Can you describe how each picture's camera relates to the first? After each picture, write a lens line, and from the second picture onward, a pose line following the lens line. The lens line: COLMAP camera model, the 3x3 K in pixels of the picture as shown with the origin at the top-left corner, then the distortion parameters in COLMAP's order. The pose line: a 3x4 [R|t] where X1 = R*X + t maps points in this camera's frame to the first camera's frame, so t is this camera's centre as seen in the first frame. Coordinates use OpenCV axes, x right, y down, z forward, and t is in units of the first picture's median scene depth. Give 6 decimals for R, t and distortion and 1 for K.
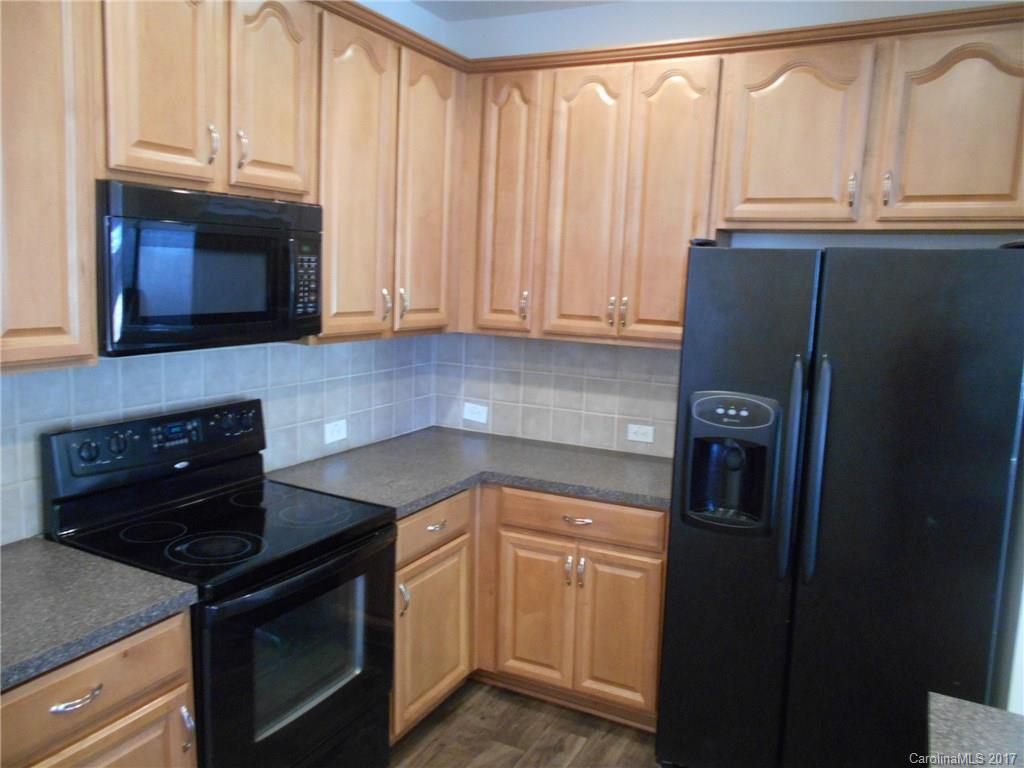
lens RADIAL K [[830.6, 0, 512.0], [0, 830.6, 384.0], [0, 0, 1]] dist [0.002685, 0.003673]
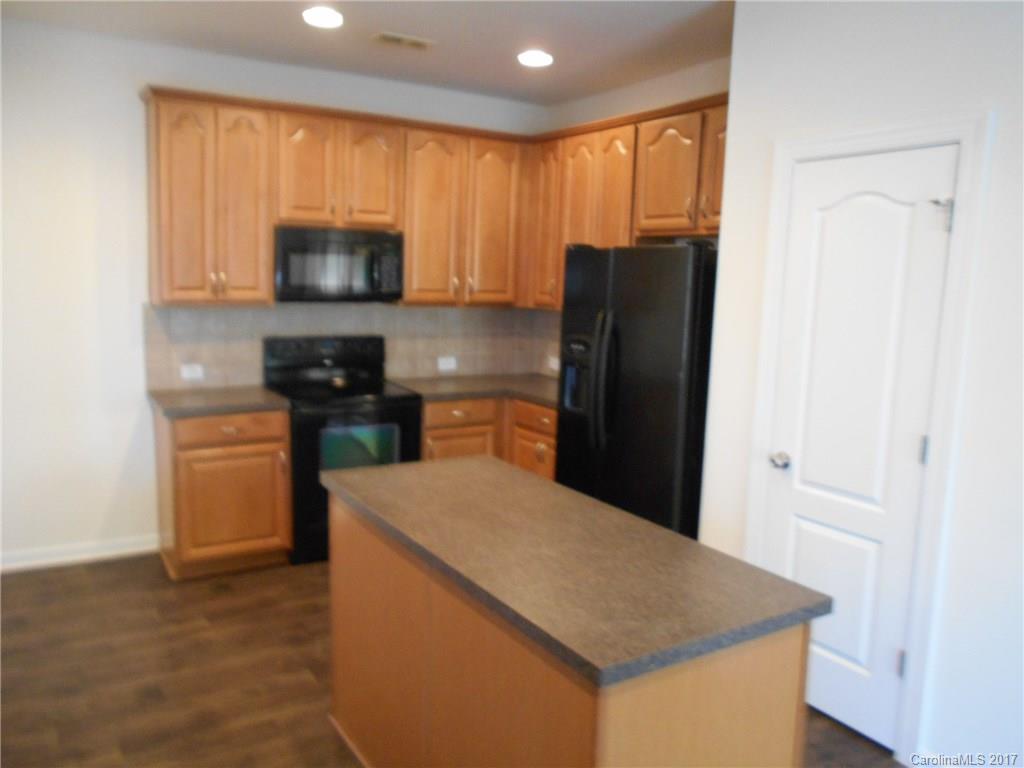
lens RADIAL K [[897.3, 0, 512.0], [0, 897.3, 384.0], [0, 0, 1]] dist [-0.008774, -0.009159]
pose [[0.836869, 0.060419, -0.544058, 0.965559], [-0.076026, 0.997086, -0.006213, 0.108806], [0.542097, 0.046562, 0.839025, -0.484886]]
